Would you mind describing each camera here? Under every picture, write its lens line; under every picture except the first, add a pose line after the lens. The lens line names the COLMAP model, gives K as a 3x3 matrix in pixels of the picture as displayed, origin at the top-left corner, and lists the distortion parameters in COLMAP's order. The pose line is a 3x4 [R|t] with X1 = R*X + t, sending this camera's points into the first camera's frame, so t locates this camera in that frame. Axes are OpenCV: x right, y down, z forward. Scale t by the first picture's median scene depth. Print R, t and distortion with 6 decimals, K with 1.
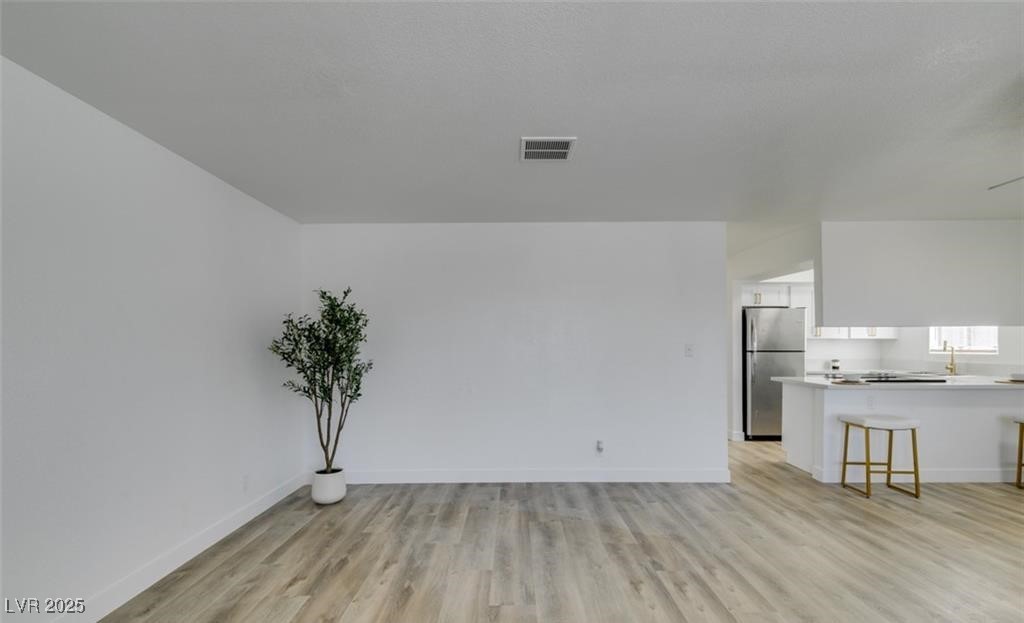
lens RADIAL K [[462.1, 0, 507.6], [0, 462.1, 342.2], [0, 0, 1]] dist [0.005655, -0.001427]
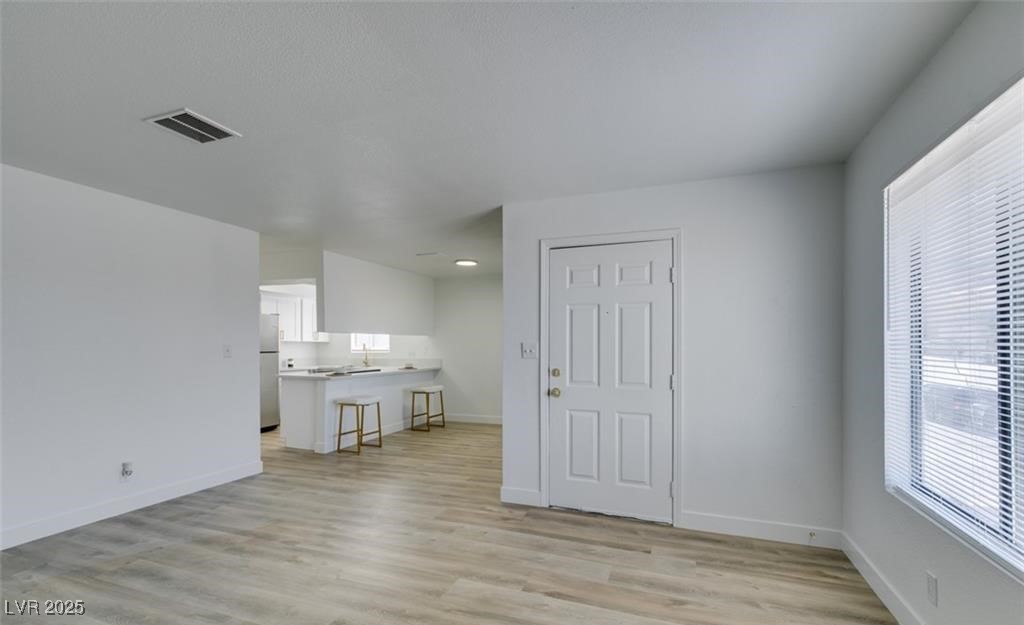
lens RADIAL K [[462.1, 0, 515.3], [0, 462.1, 343.9], [0, 0, 1]] dist [0.005655, -0.001427]
pose [[0.343115, 0.004566, 0.939282, -0.370465], [-0.003736, 0.999987, -0.003496, 0.002418], [-0.939286, -0.002310, 0.343127, 0.071940]]
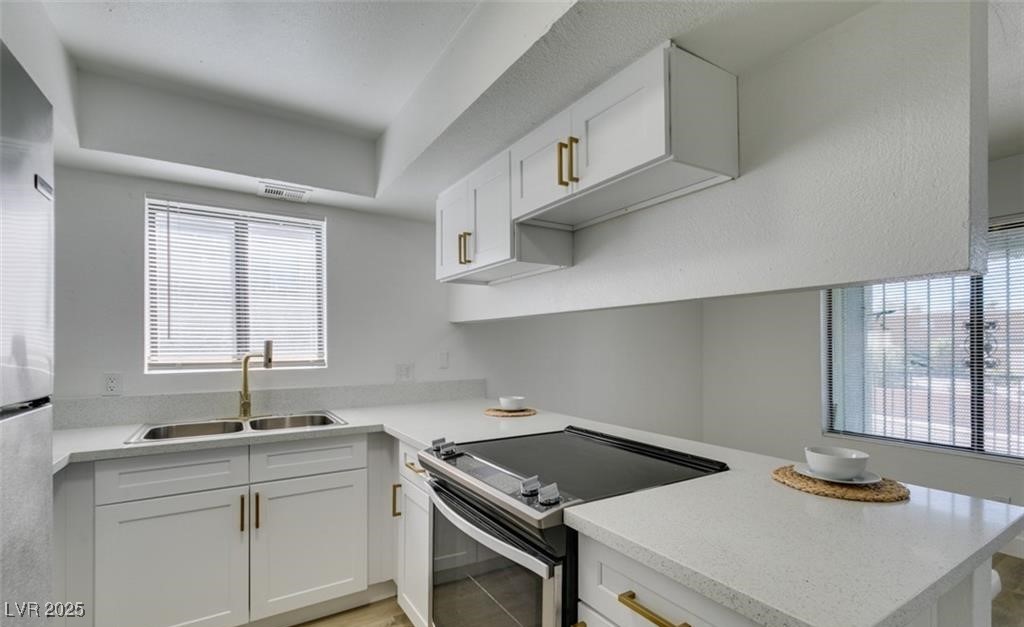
lens RADIAL K [[462.1, 0, 511.5], [0, 462.1, 342.3], [0, 0, 1]] dist [0.005655, -0.001427]
pose [[-0.538600, 0.008742, 0.842516, 0.664623], [-0.001144, 0.999938, -0.011107, 0.003471], [-0.842561, -0.006946, -0.538556, 1.457797]]
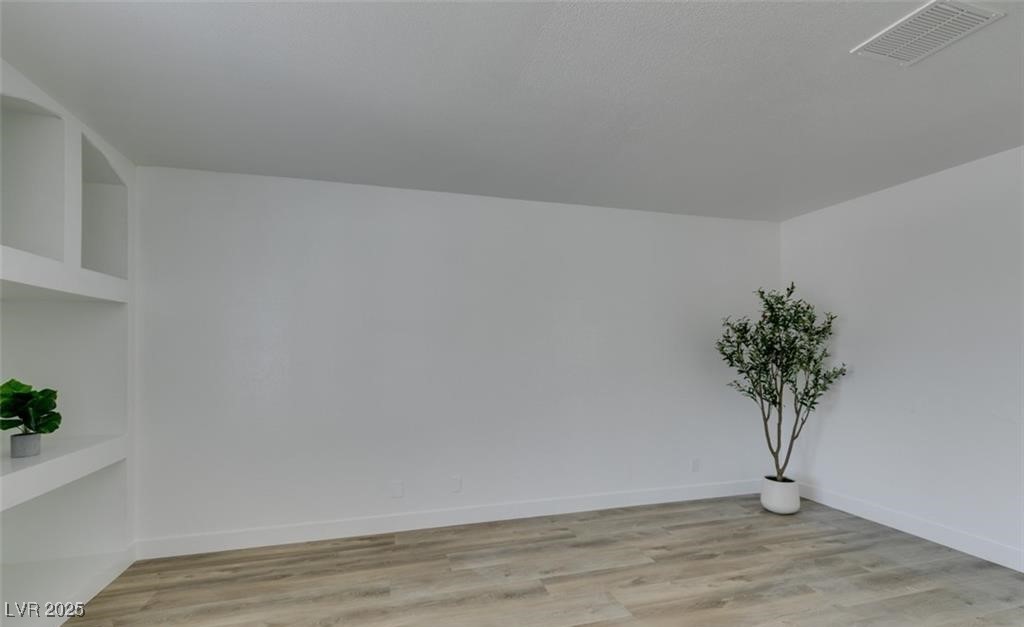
lens RADIAL K [[462.1, 0, 512.4], [0, 462.1, 343.6], [0, 0, 1]] dist [0.005655, -0.001427]
pose [[0.290631, -0.002933, -0.956831, 0.356053], [0.004712, 0.999988, -0.001634, -0.000965], [0.956824, -0.004034, 0.290642, 0.193445]]
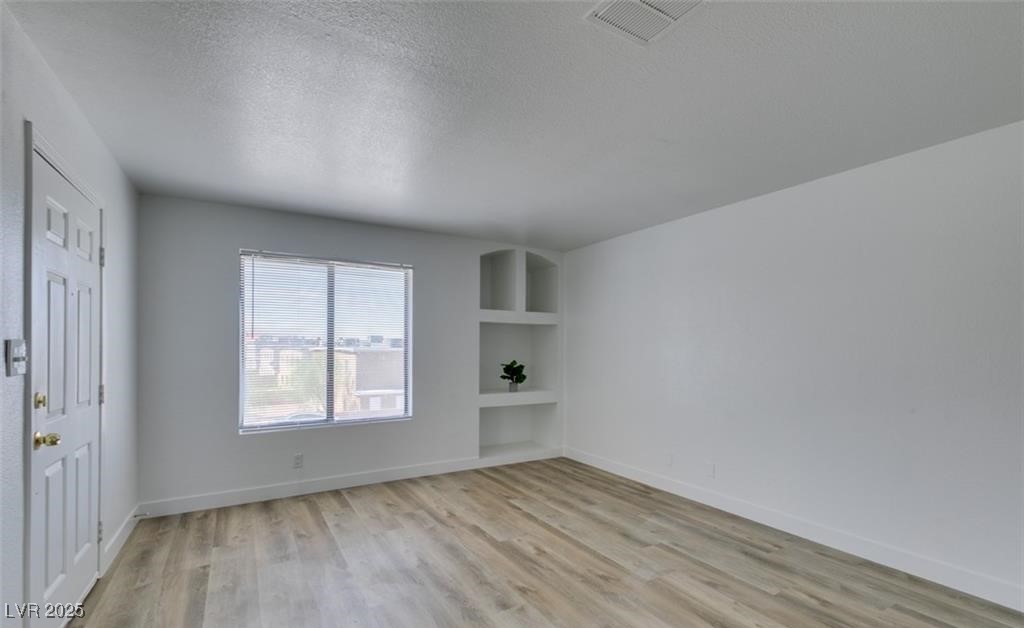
lens RADIAL K [[462.1, 0, 508.7], [0, 462.1, 346.7], [0, 0, 1]] dist [0.005655, -0.001427]
pose [[-0.856899, 0.001354, -0.515482, 0.356745], [0.003928, 0.999985, -0.003902, 0.005125], [0.515469, -0.005368, -0.856892, 0.948487]]
